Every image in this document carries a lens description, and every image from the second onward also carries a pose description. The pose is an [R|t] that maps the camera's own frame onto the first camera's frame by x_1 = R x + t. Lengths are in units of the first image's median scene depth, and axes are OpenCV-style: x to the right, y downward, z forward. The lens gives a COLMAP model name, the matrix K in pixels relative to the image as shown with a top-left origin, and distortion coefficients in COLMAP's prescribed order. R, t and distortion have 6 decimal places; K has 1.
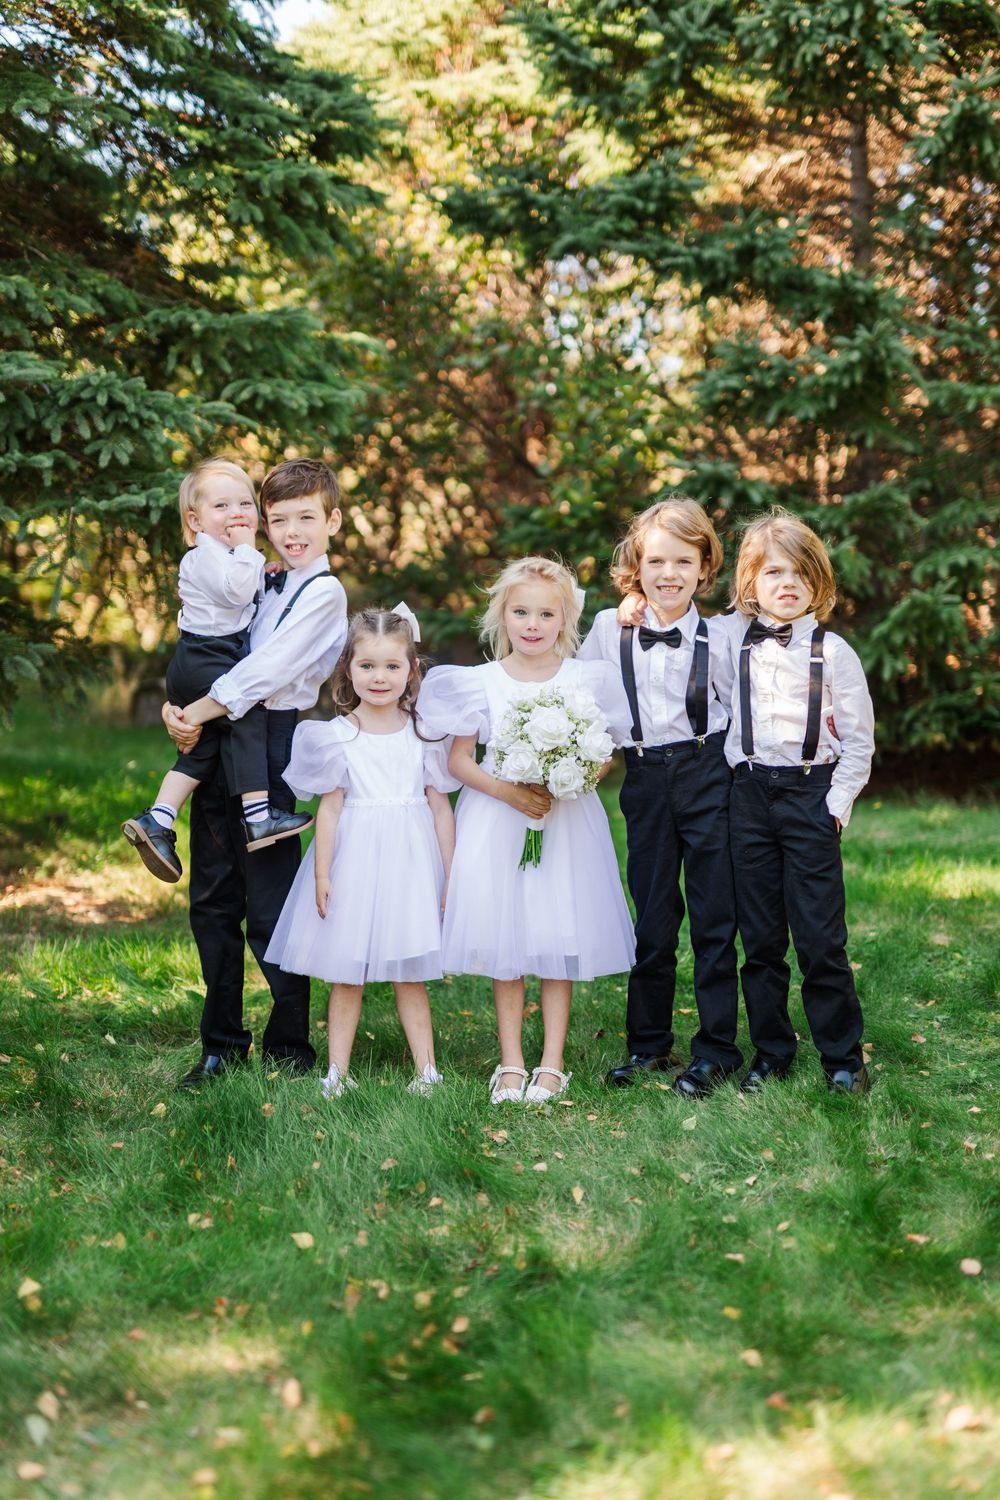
lens RADIAL K [[2102.6, 0, 492.8], [0, 2102.6, 740.7], [0, 0, 1]] dist [0.000046, 0.000000]
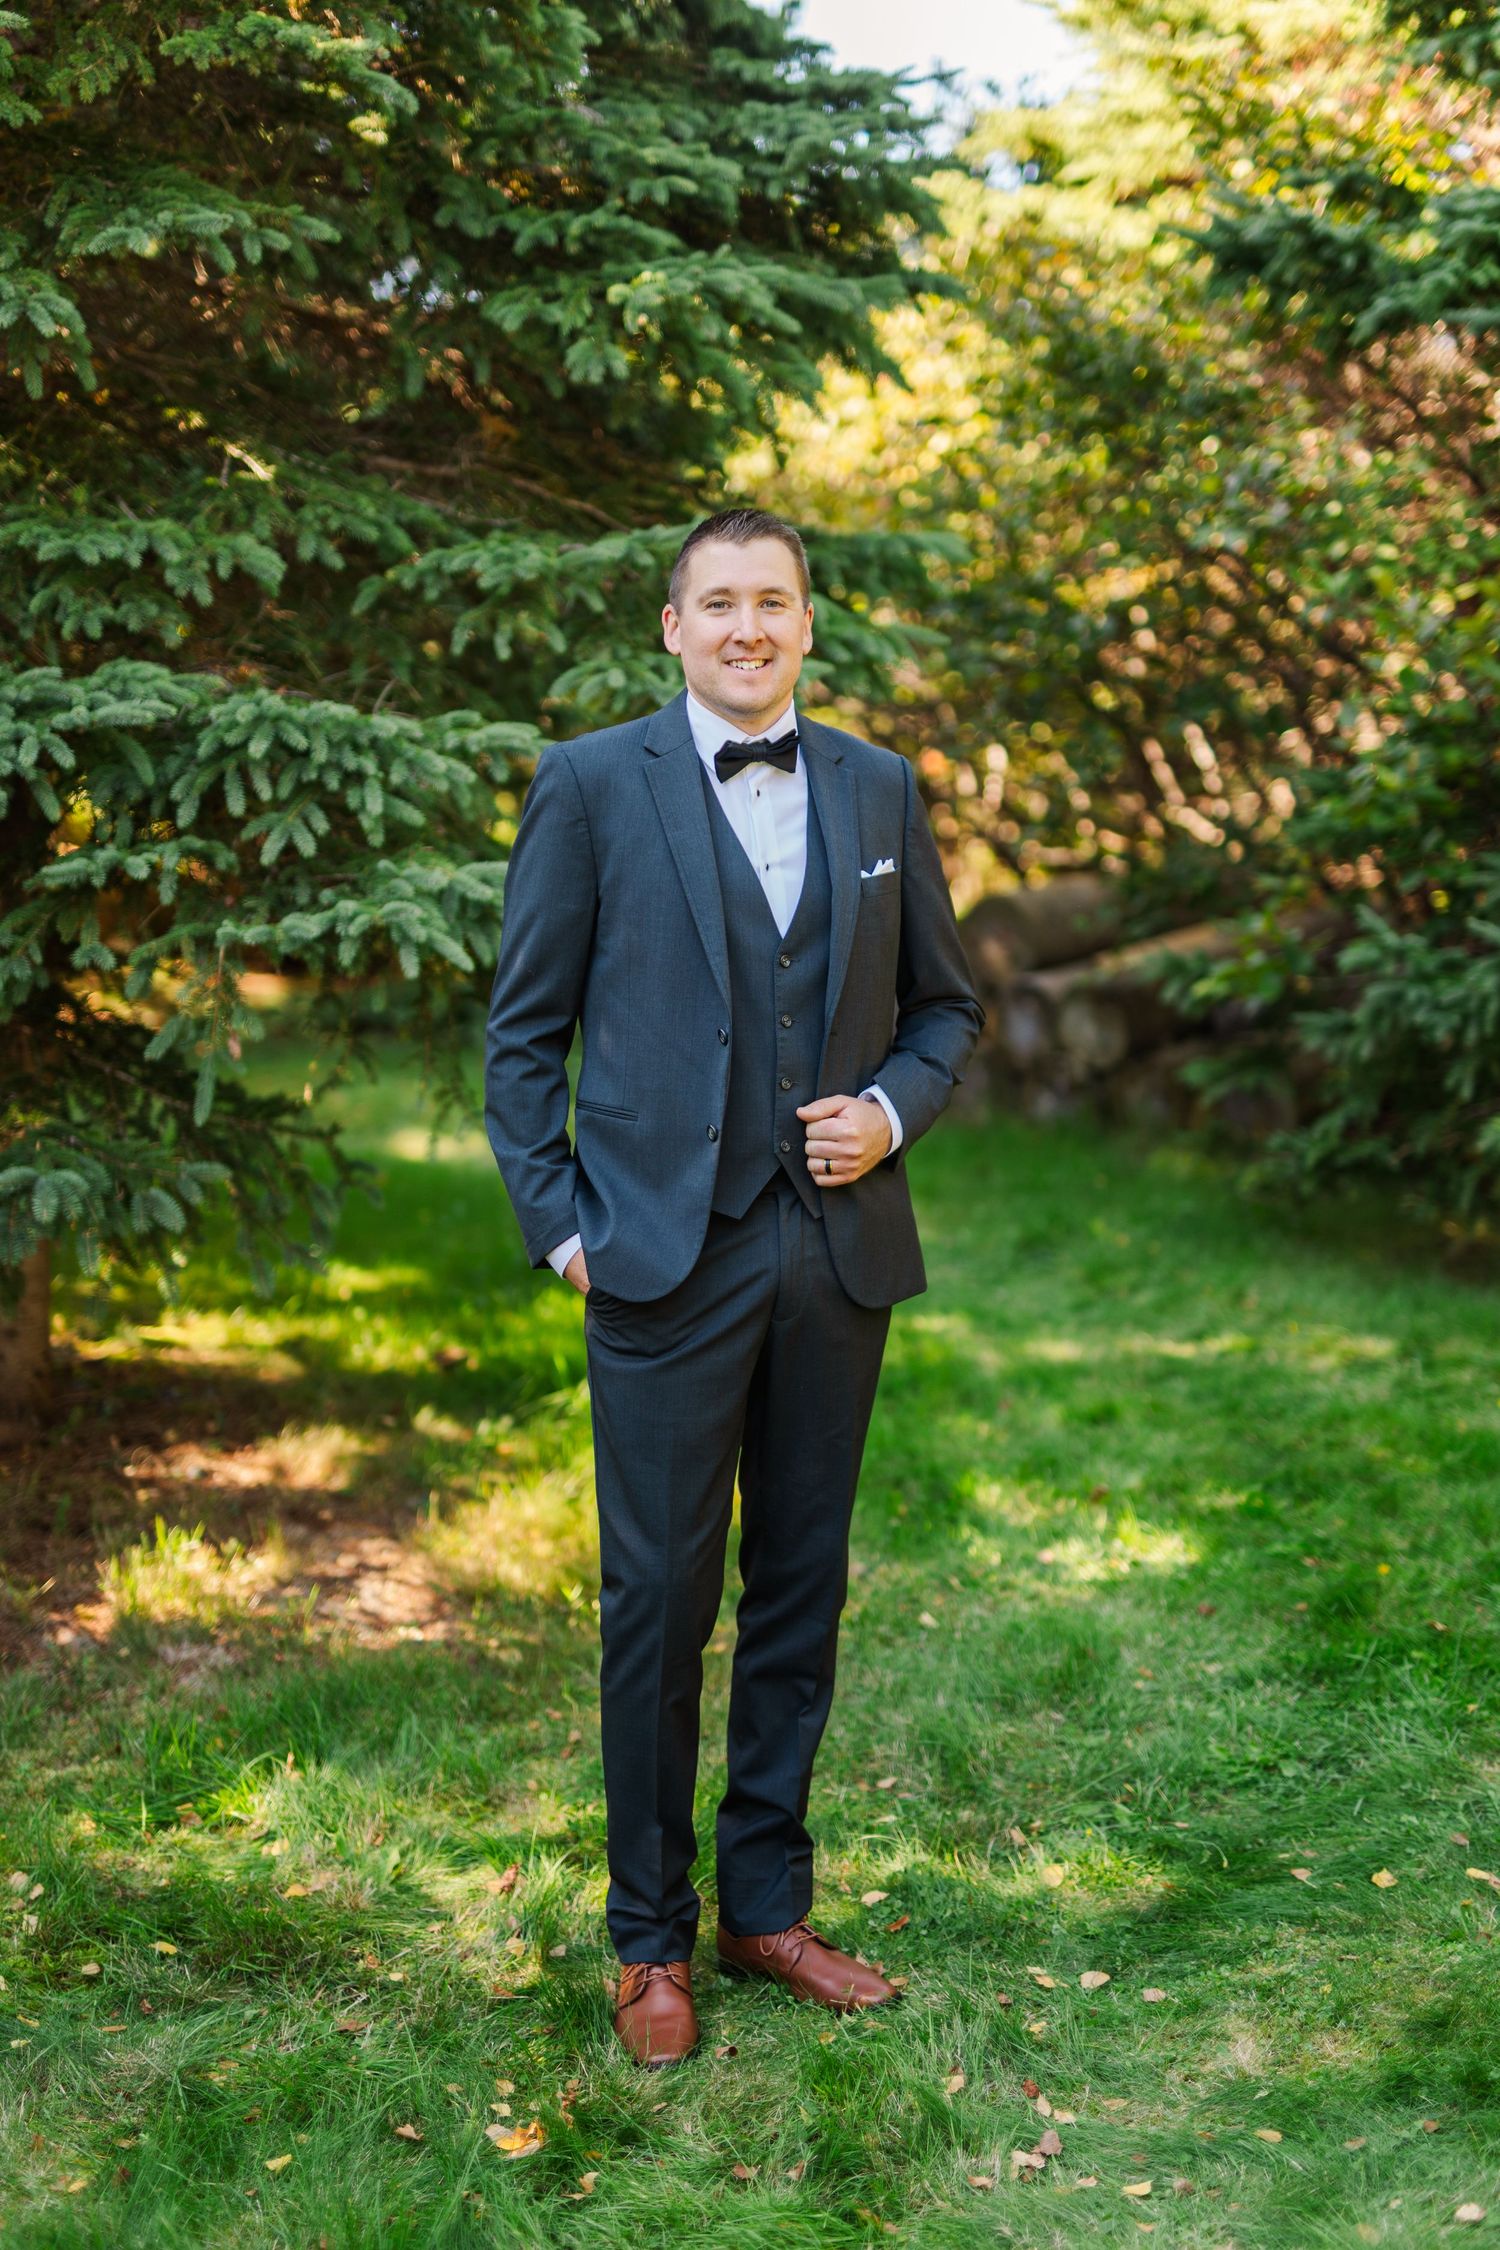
lens RADIAL K [[3153.9, 0, 798.4], [0, 3153.9, 1100.5], [0, 0, 1]] dist [0.000046, 0.000000]
pose [[0.958479, -0.001513, -0.285159, 0.135575], [0.014075, 0.999018, 0.042008, -0.069621], [0.284816, -0.044277, 0.957559, 0.154447]]
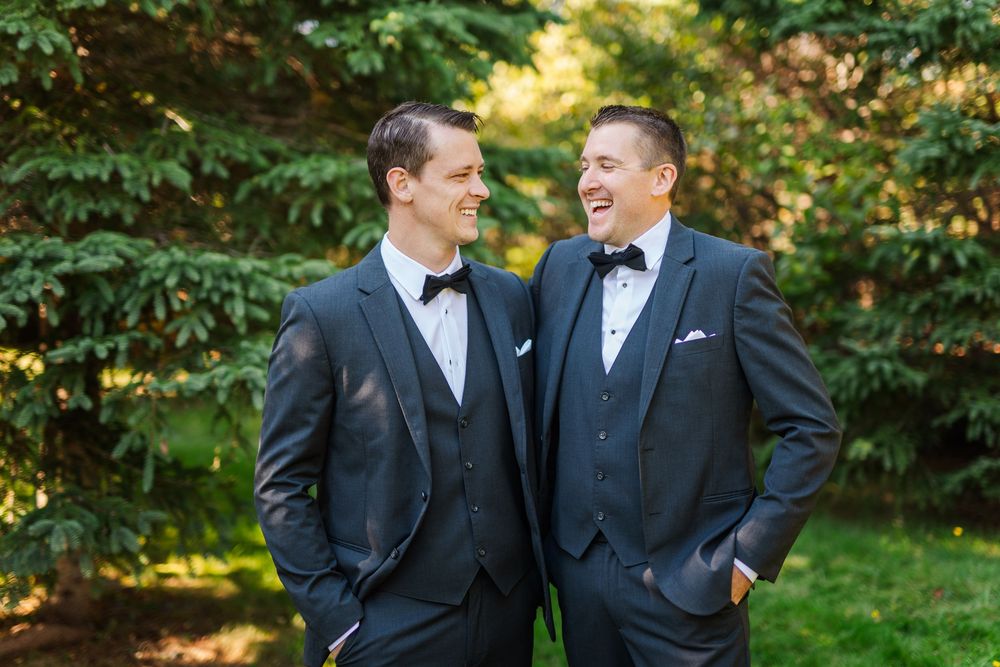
lens RADIAL K [[1401.7, 0, 533.8], [0, 1401.7, 326.5], [0, 0, 1]] dist [0.000046, 0.000000]
pose [[0.960792, -0.037608, -0.274709, 0.113834], [0.038766, 0.999248, -0.001213, -0.091878], [0.274547, -0.009484, 0.961527, 0.278348]]
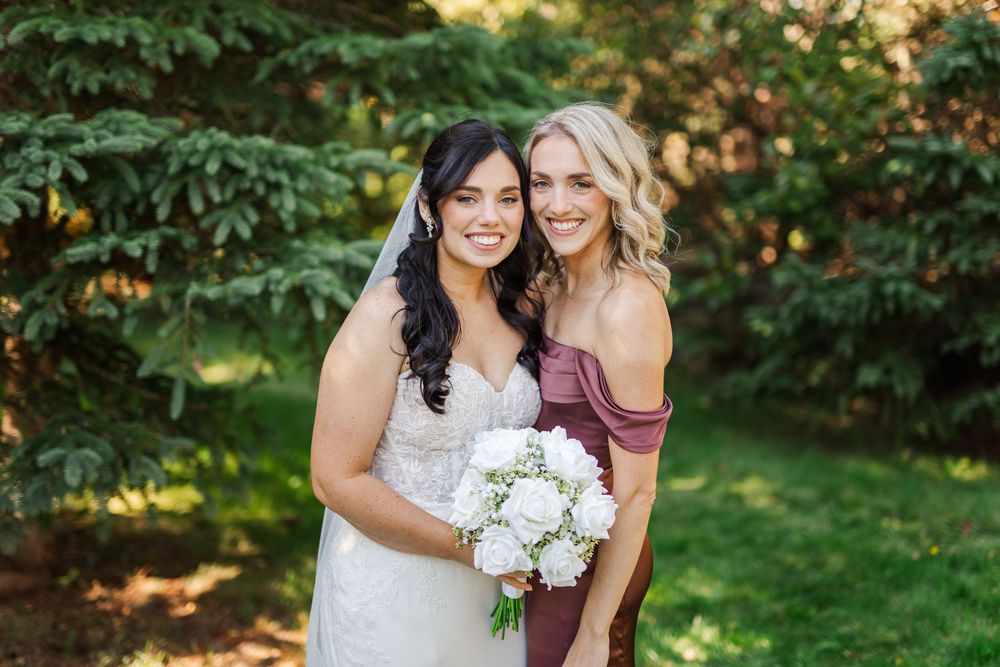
lens RADIAL K [[1401.7, 0, 529.4], [0, 1401.7, 363.9], [0, 0, 1]] dist [0.000046, 0.000000]
pose [[0.985594, -0.013645, -0.168579, 0.023777], [0.026532, 0.996873, 0.074430, -0.084097], [0.167037, -0.077830, 0.982874, 0.318070]]
